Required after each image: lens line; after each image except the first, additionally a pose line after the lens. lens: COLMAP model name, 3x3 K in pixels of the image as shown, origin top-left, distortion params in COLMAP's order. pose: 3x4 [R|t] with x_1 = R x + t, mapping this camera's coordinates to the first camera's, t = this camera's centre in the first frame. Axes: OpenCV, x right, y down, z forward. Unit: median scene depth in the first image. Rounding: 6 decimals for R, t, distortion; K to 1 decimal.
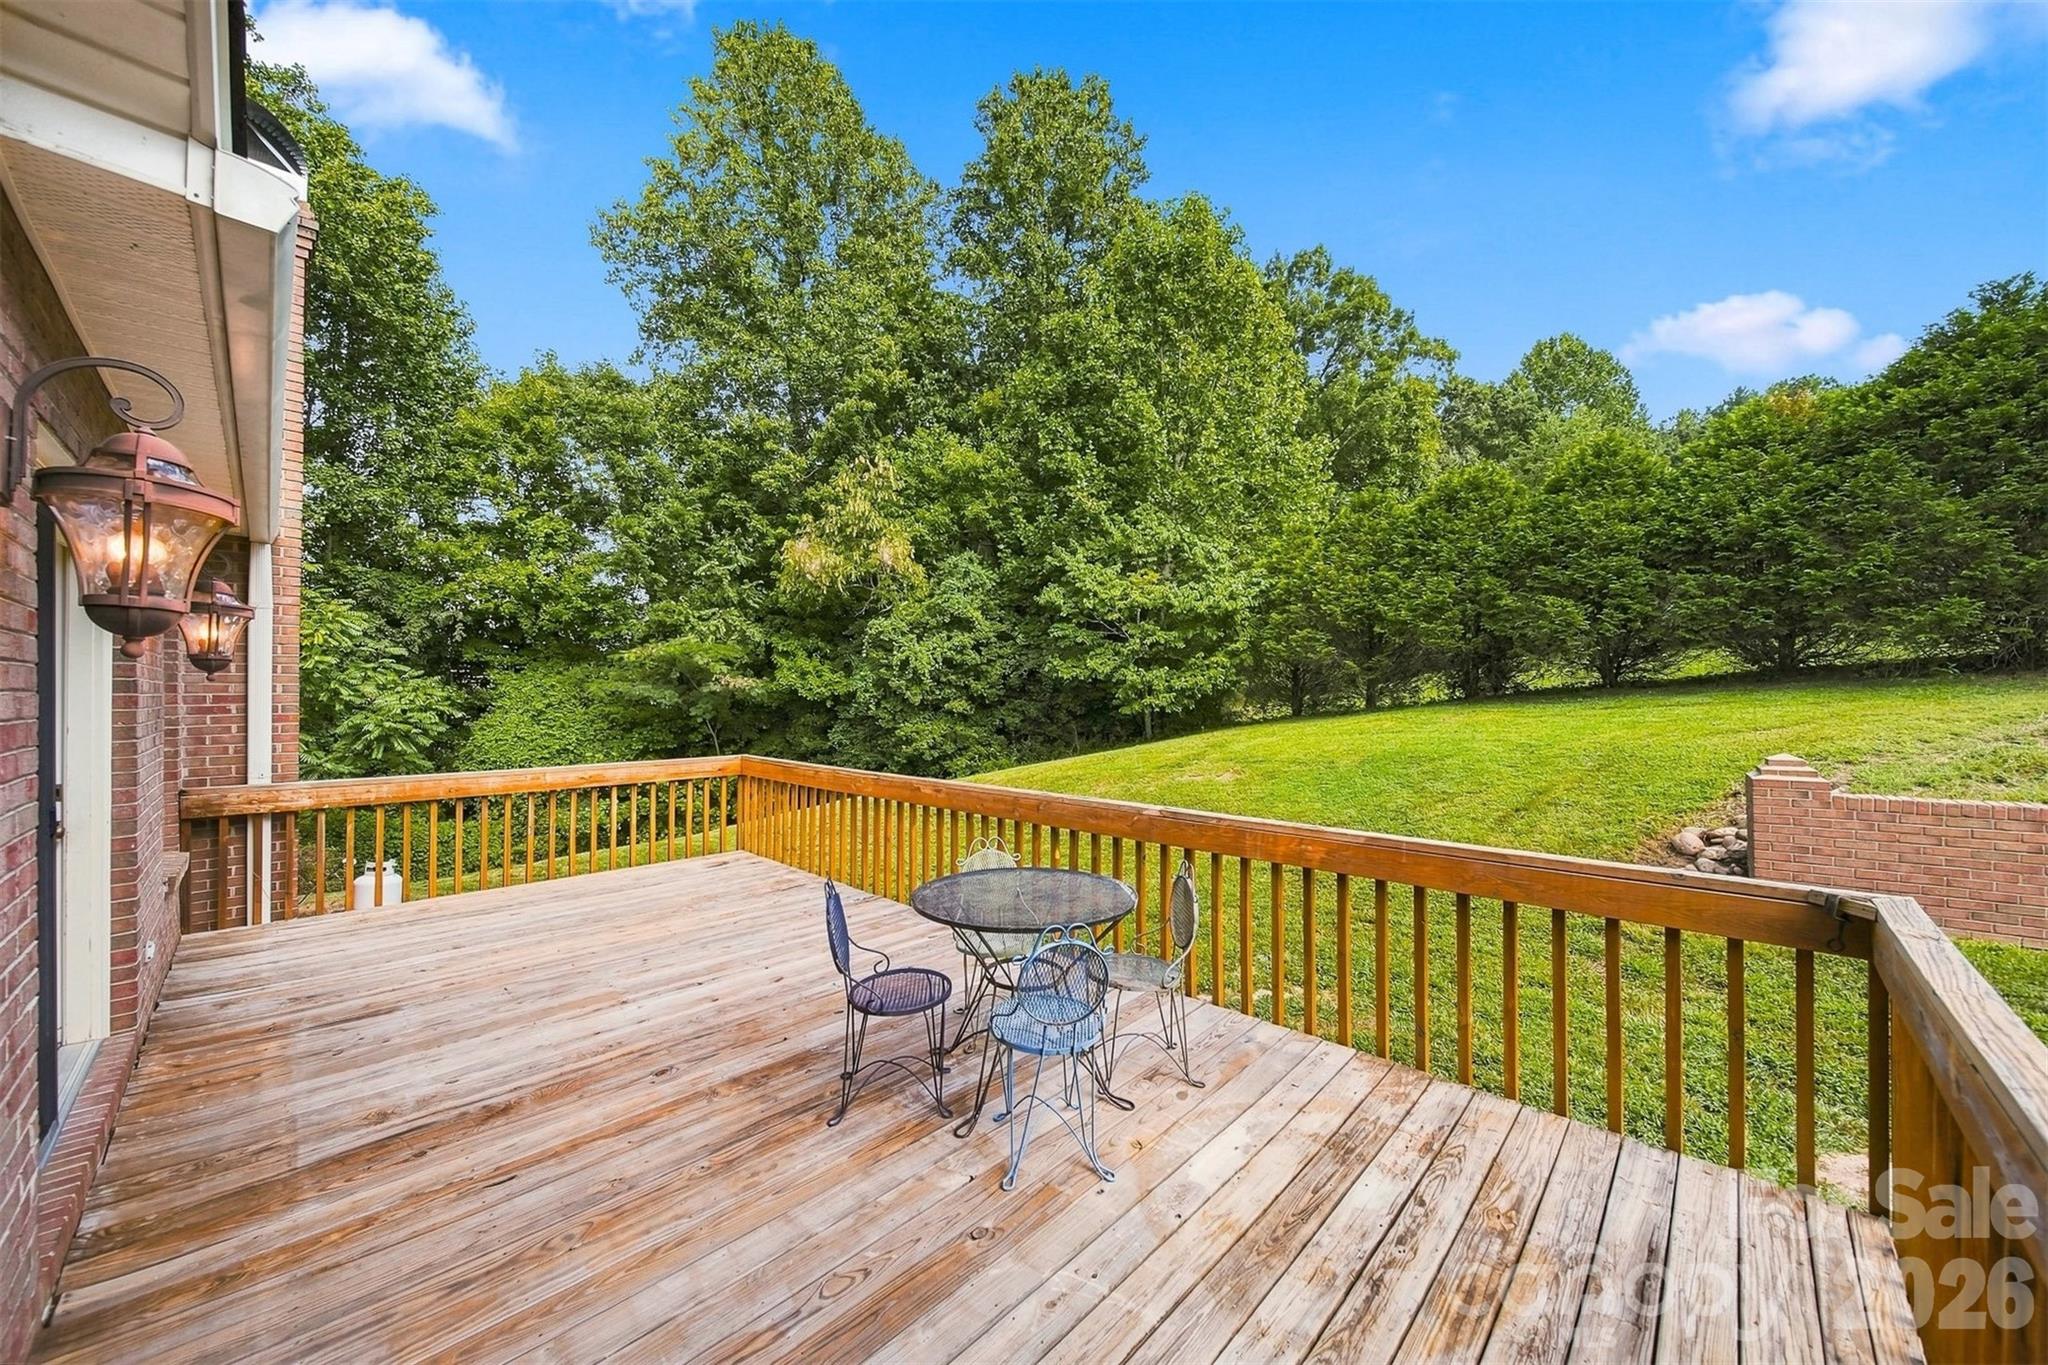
lens RADIAL K [[733.1, 0, 1031.2], [0, 733.1, 682.6], [0, 0, 1]] dist [-0.003559, -0.000134]
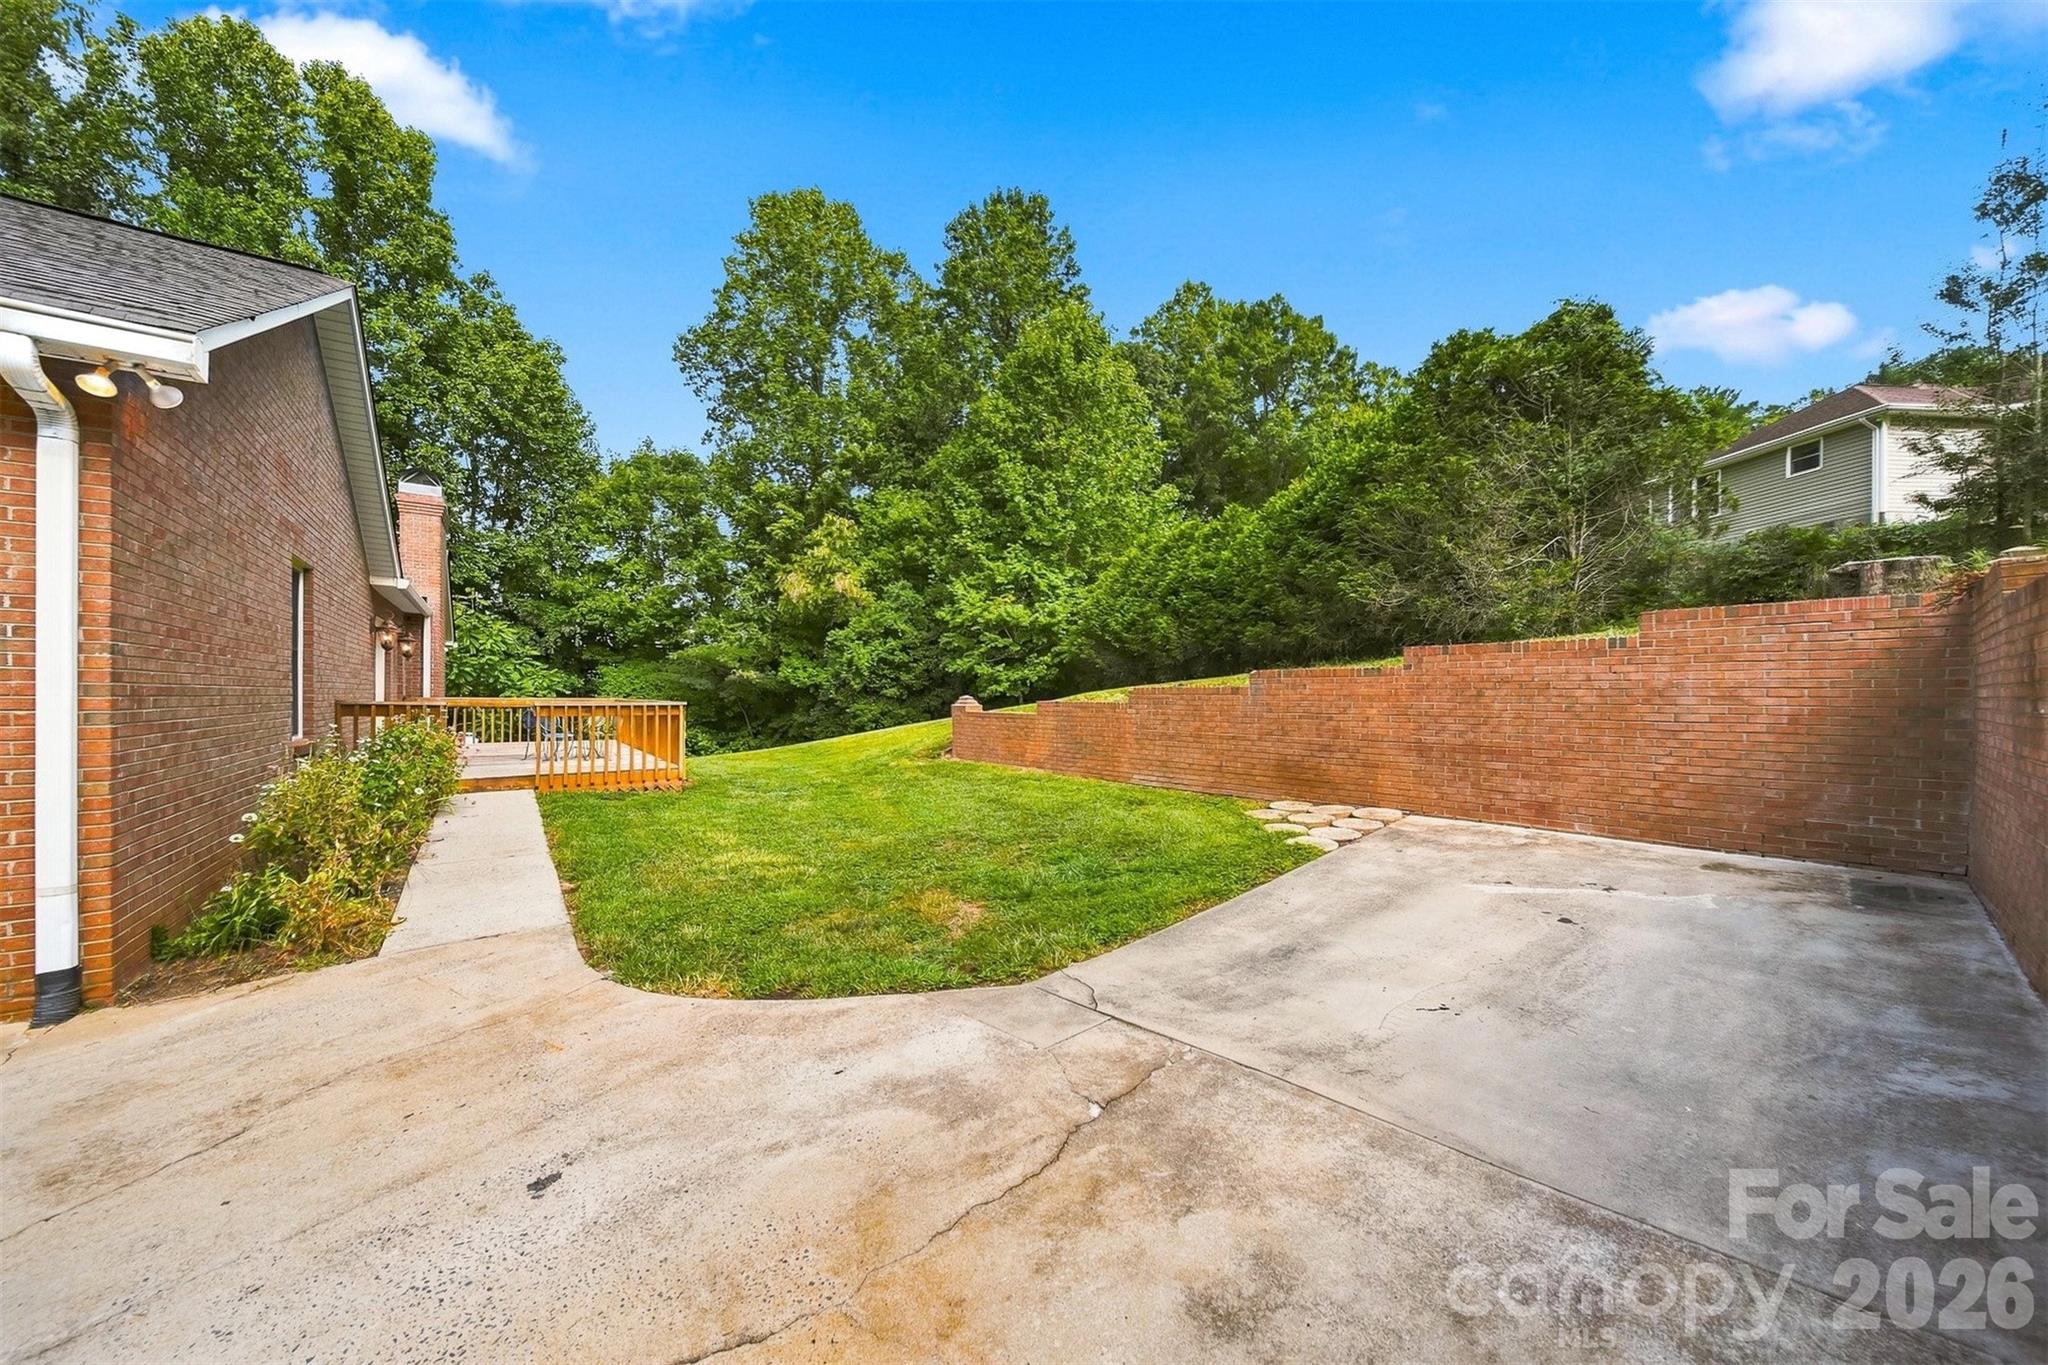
lens RADIAL K [[733.1, 0, 1035.1], [0, 733.1, 688.8], [0, 0, 1]] dist [-0.003559, -0.000134]
pose [[0.984789, 0.007939, -0.173573, 0.411130], [-0.006924, 0.999955, 0.006453, 0.014633], [0.173617, -0.005153, 0.984800, -0.325187]]
